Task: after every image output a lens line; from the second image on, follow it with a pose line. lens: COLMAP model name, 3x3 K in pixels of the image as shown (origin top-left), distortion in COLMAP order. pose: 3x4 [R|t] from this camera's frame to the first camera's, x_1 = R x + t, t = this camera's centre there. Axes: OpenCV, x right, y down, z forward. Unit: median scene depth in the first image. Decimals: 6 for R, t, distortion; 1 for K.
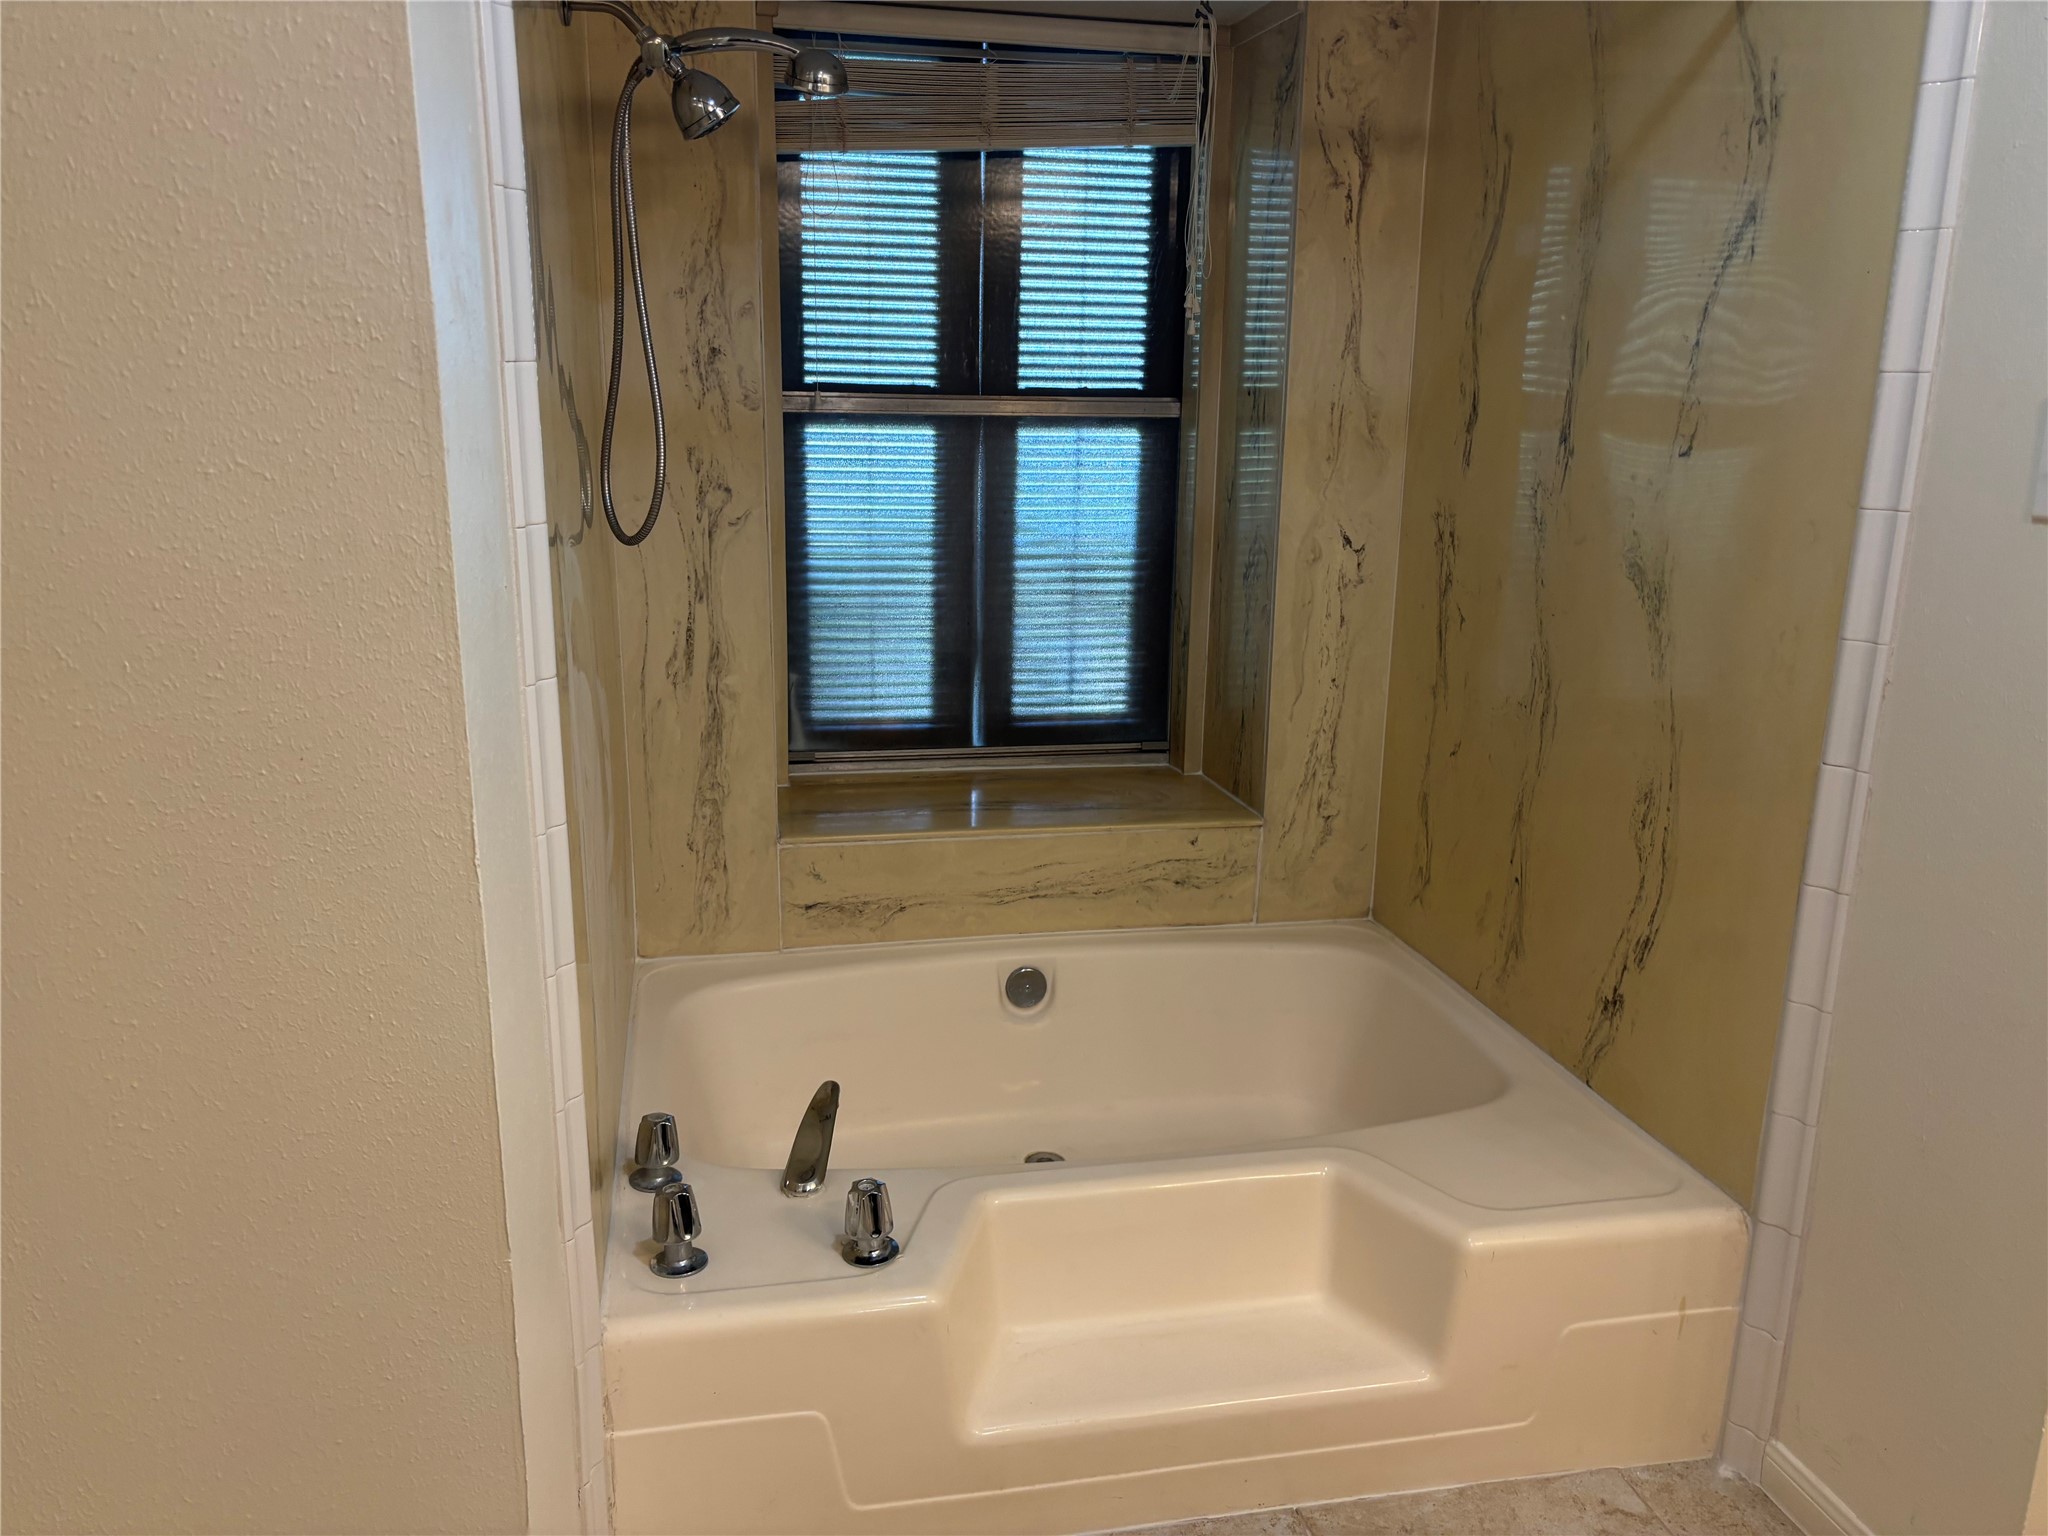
lens RADIAL K [[1563.5, 0, 1024.0], [0, 1563.5, 768.0], [0, 0, 1]] dist [0.127455, -0.242254]
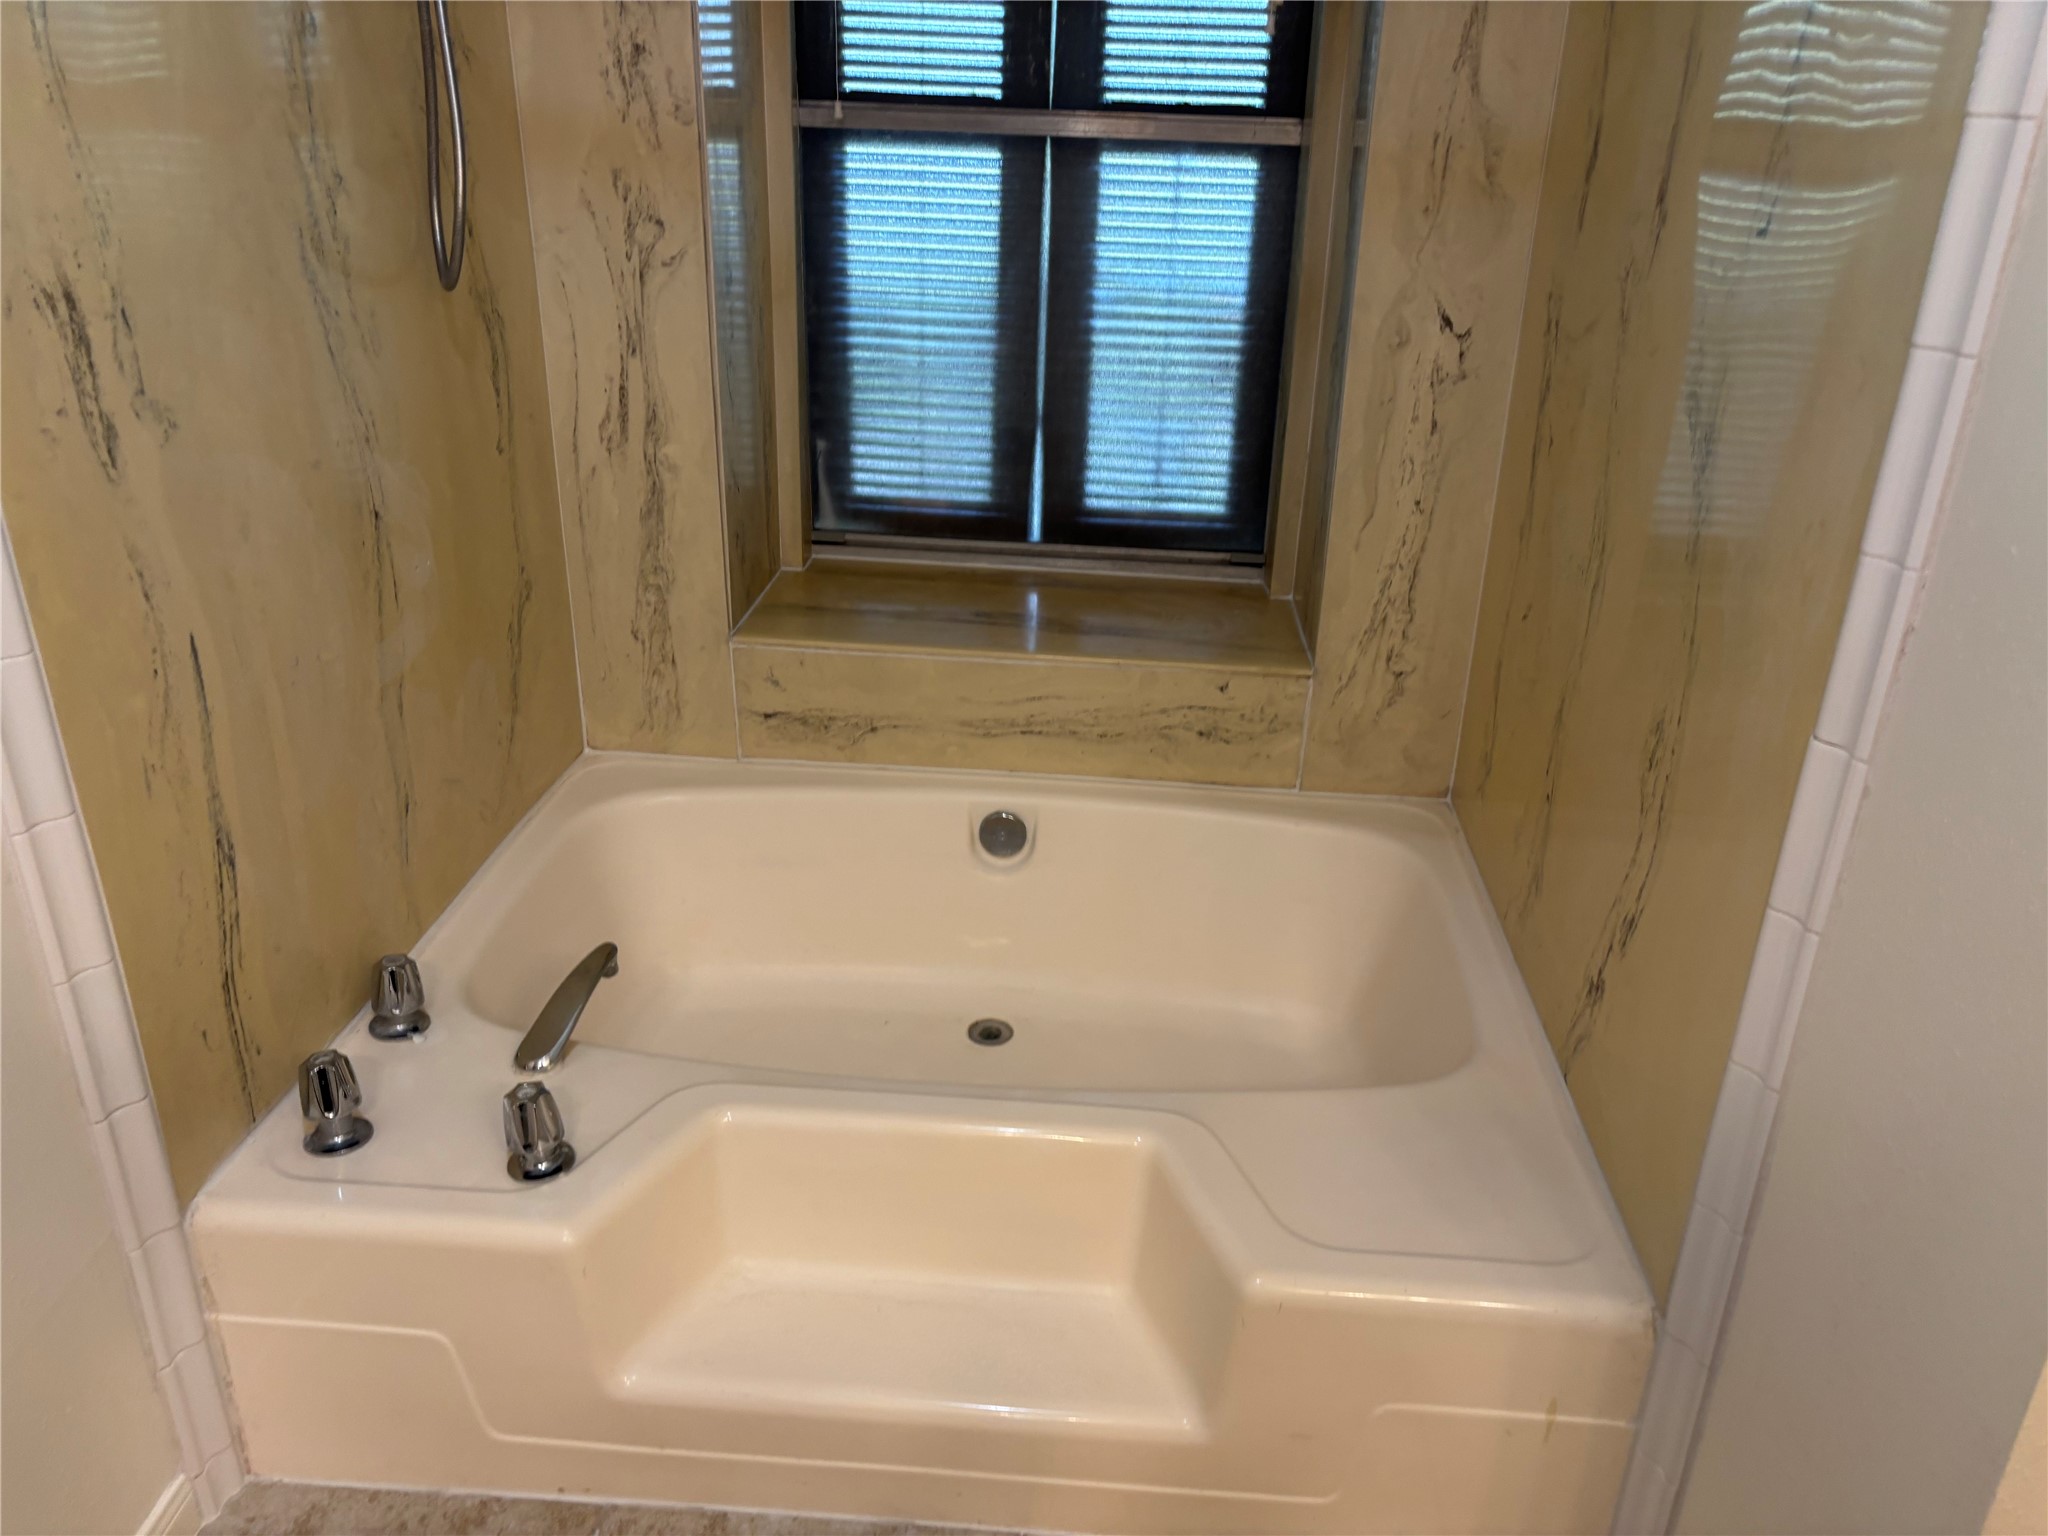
lens RADIAL K [[1574.6, 0, 1024.0], [0, 1574.6, 768.0], [0, 0, 1]] dist [0.028165, -0.067596]
pose [[0.963396, 0.122030, -0.238697, 0.212032], [-0.081071, 0.981318, 0.174476, -0.047633], [0.255529, -0.148738, 0.955292, 0.178642]]
